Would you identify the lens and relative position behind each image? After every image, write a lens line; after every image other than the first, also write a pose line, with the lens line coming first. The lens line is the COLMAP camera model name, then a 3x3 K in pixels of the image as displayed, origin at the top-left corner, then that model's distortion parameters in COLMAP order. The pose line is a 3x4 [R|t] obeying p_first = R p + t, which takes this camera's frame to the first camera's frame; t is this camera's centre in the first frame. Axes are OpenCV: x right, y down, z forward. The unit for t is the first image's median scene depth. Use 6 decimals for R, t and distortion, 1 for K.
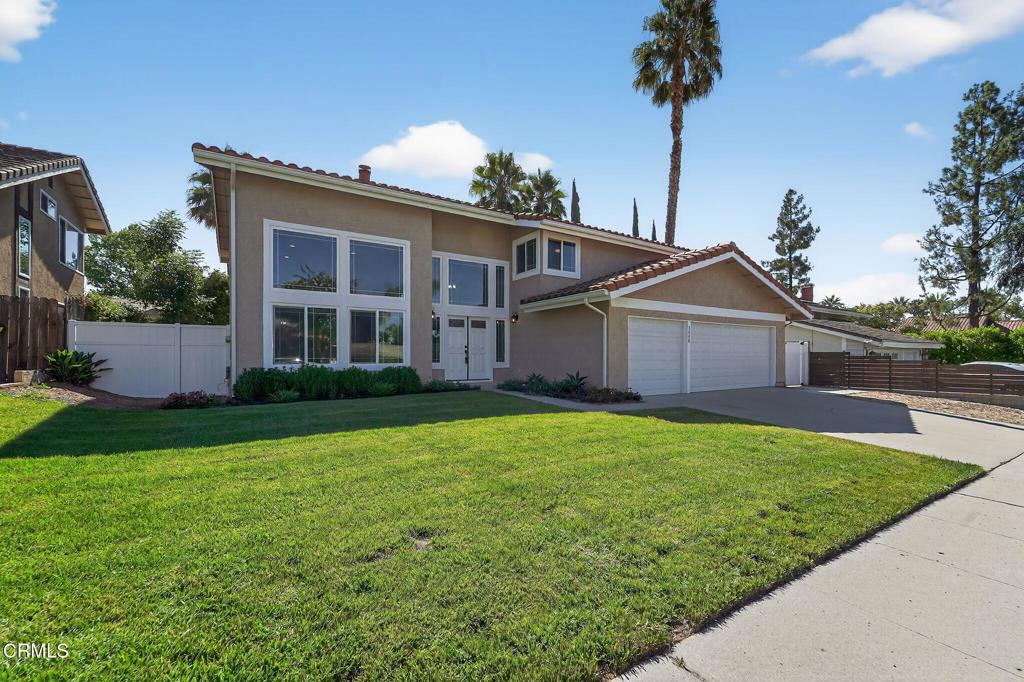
lens RADIAL K [[430.4, 0, 520.3], [0, 430.4, 358.5], [0, 0, 1]] dist [-0.001639, -0.000090]
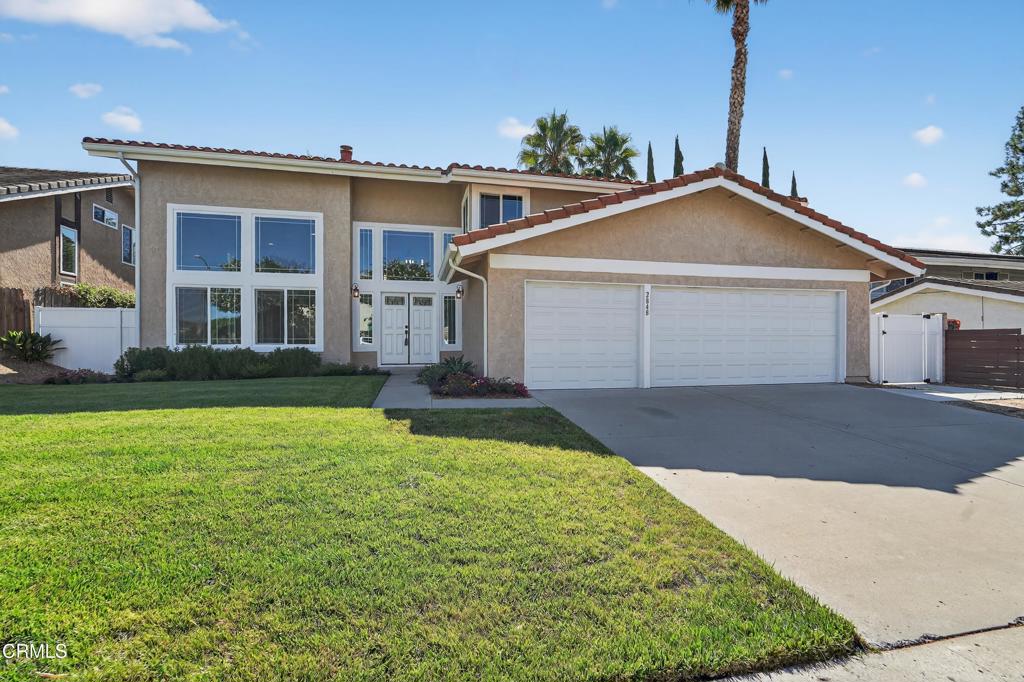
lens RADIAL K [[427.2, 0, 510.0], [0, 427.2, 347.3], [0, 0, 1]] dist [-0.001069, -0.001112]
pose [[0.933073, 0.003993, -0.359666, 0.400542], [-0.001532, 0.999973, 0.007127, 0.008960], [0.359685, -0.006099, 0.933054, 0.249538]]
